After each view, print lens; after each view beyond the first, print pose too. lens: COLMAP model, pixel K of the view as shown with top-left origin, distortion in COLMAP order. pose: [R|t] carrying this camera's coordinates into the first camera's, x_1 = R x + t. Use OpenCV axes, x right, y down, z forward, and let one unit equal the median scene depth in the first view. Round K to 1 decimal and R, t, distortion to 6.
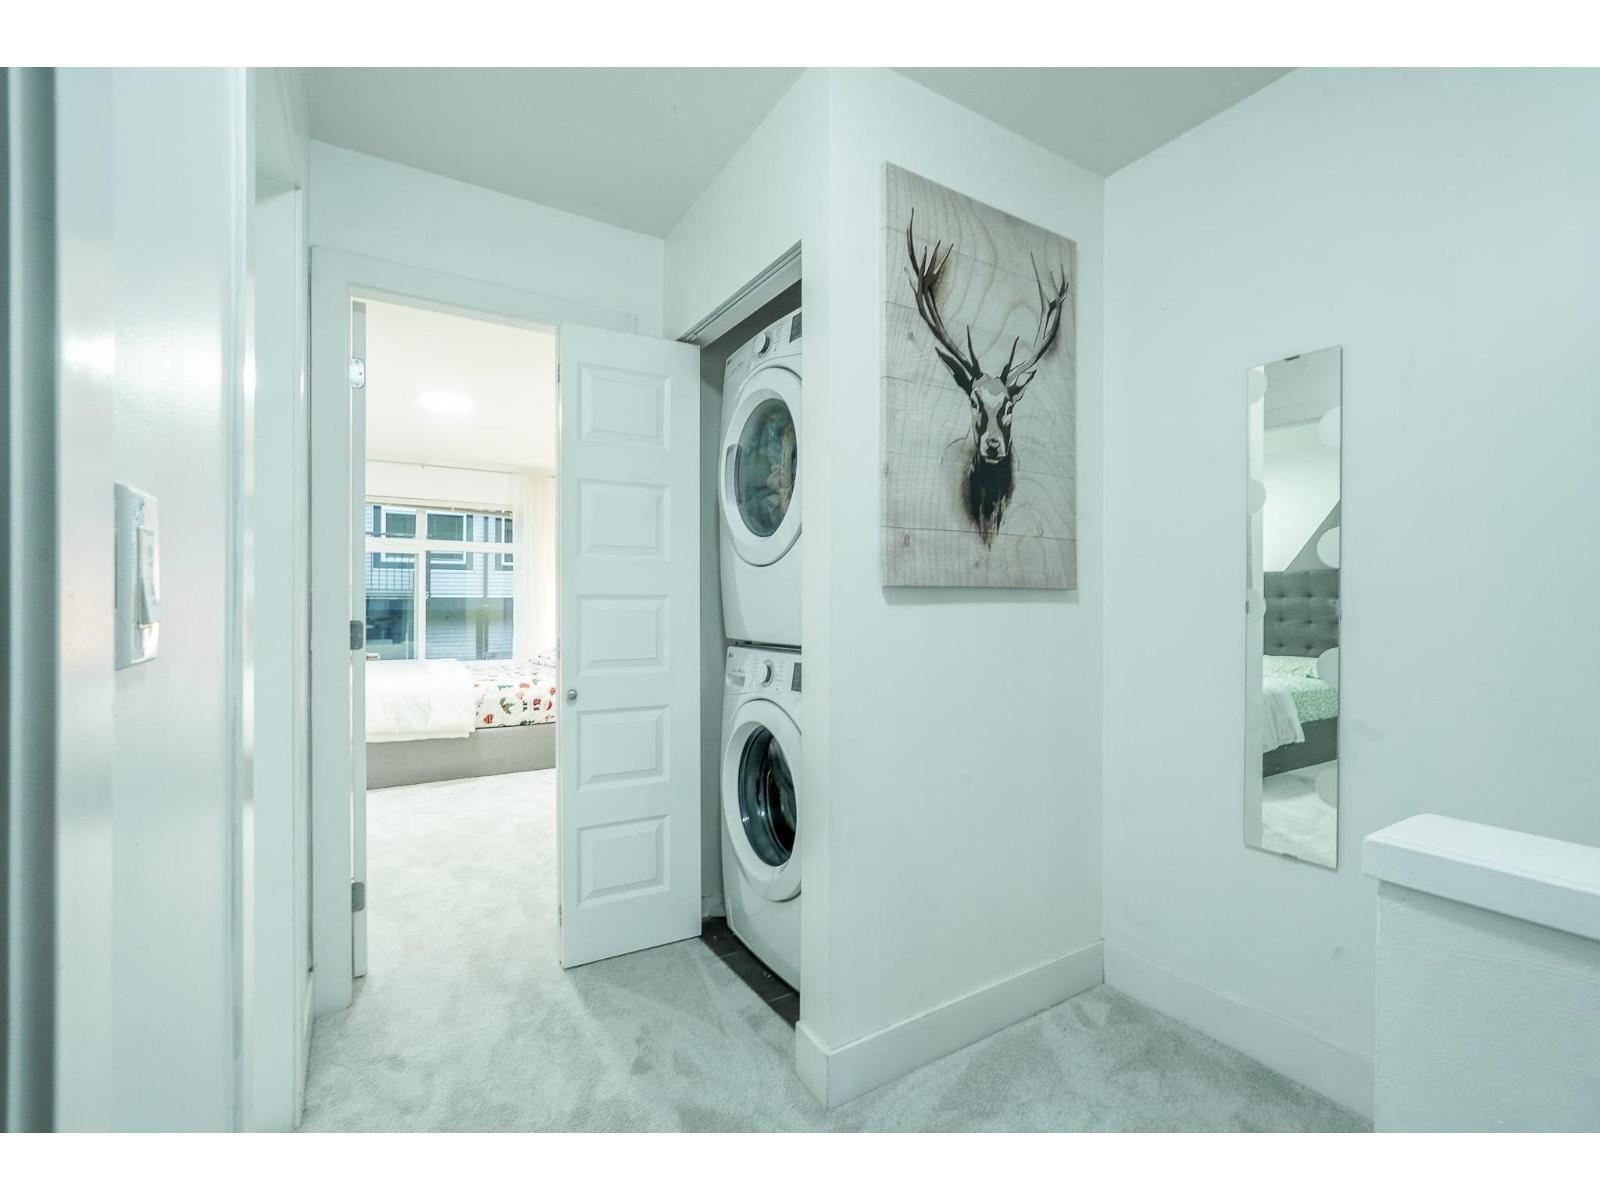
lens RADIAL K [[724.6, 0, 798.4], [0, 724.6, 600.5], [0, 0, 1]] dist [-0.003920, -0.000130]
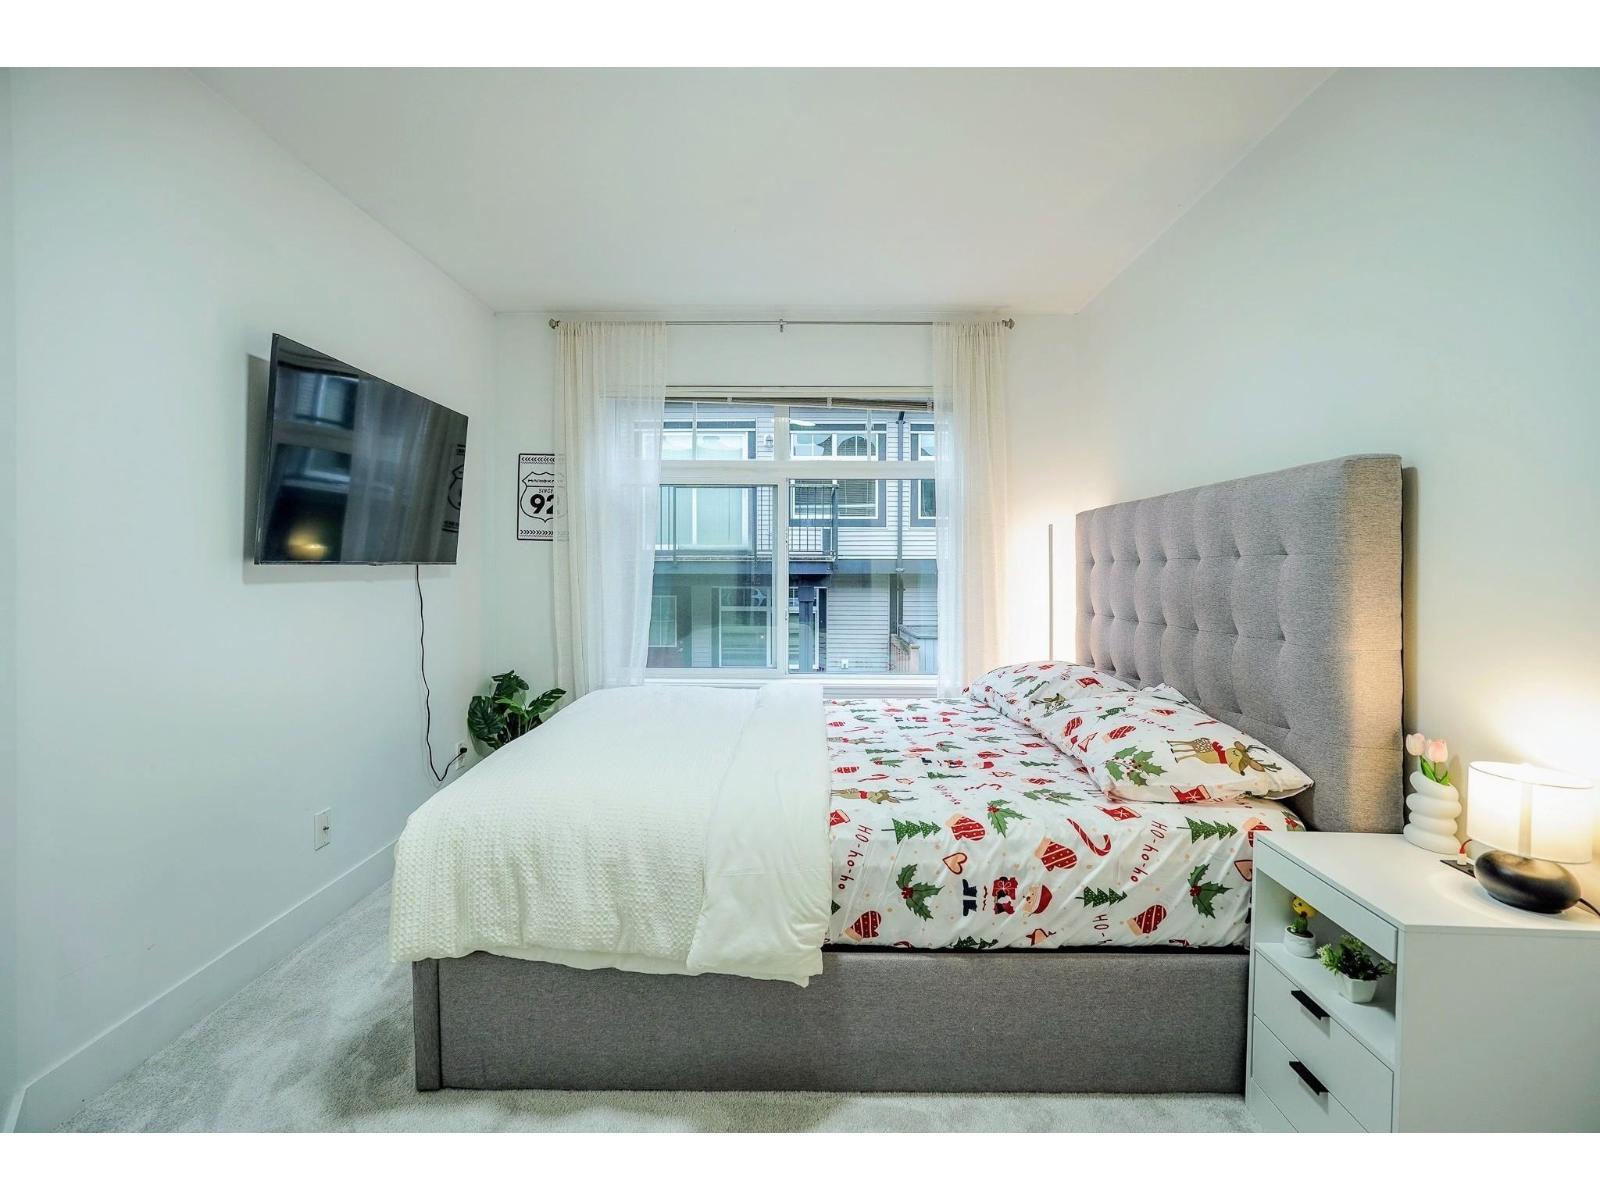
lens RADIAL K [[724.6, 0, 797.6], [0, 724.6, 594.4], [0, 0, 1]] dist [-0.003920, -0.000130]
pose [[0.850043, 0.022255, -0.526243, -0.273780], [0.002712, 0.998909, 0.046625, -0.005442], [0.526707, -0.041060, 0.849055, 0.684942]]
